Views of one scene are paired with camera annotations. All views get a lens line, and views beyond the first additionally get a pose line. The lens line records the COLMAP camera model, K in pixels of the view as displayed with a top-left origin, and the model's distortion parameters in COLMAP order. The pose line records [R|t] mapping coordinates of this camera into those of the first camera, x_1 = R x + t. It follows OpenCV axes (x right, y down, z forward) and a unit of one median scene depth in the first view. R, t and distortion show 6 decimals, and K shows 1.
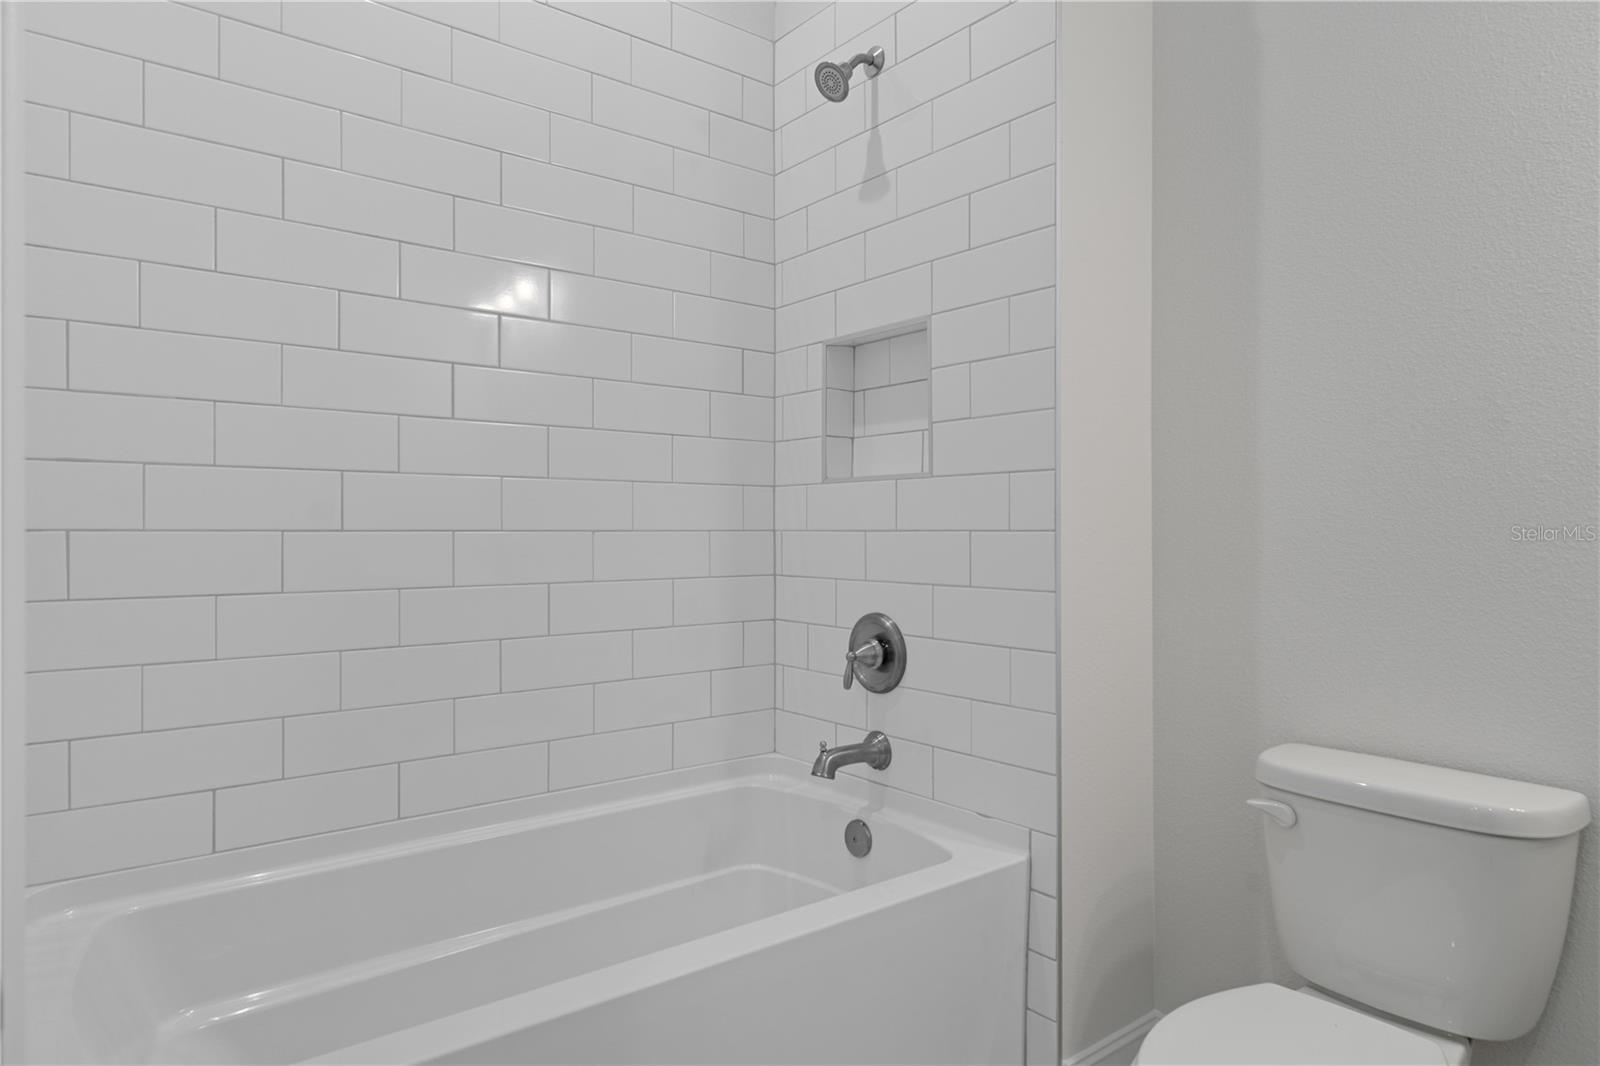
lens RADIAL K [[955.4, 0, 794.9], [0, 955.4, 532.6], [0, 0, 1]] dist [0.003036, -0.007973]
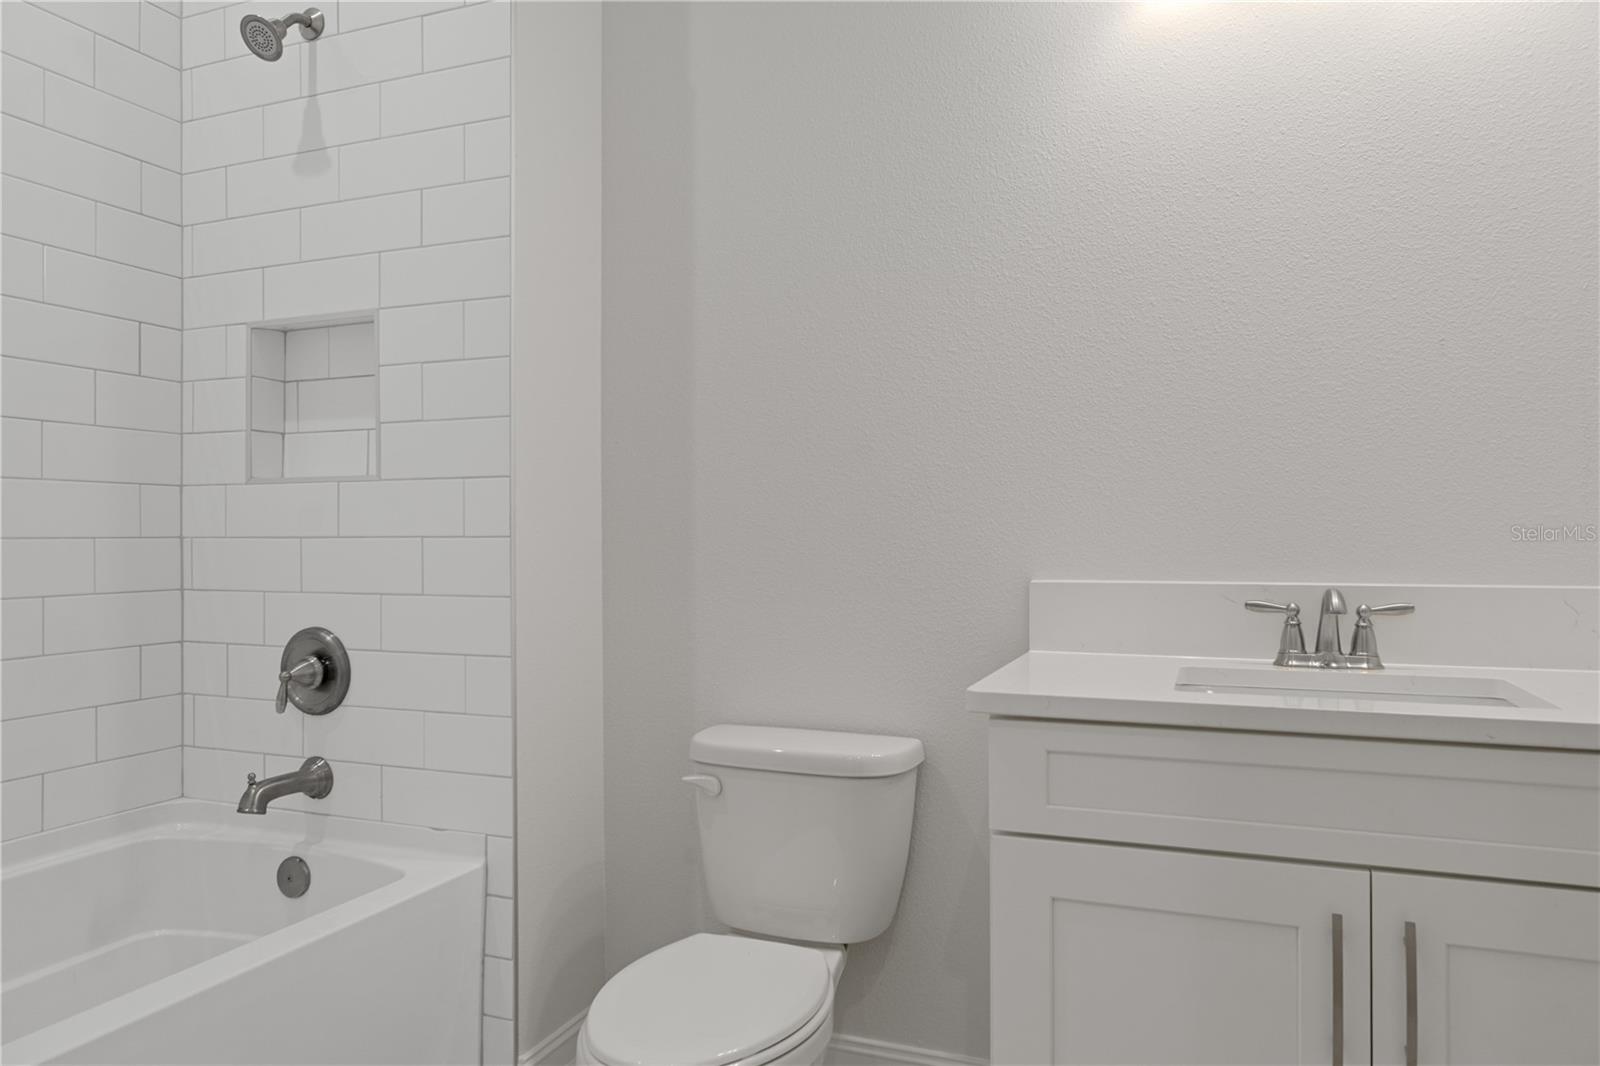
lens RADIAL K [[1144.8, 0, 798.8], [0, 1144.8, 534.5], [0, 0, 1]] dist [-0.004373, 0.007020]
pose [[0.865244, 0.000723, 0.501350, -0.063790], [0.003560, 0.999965, -0.007586, 0.005584], [-0.501338, 0.008349, 0.865211, -0.181182]]
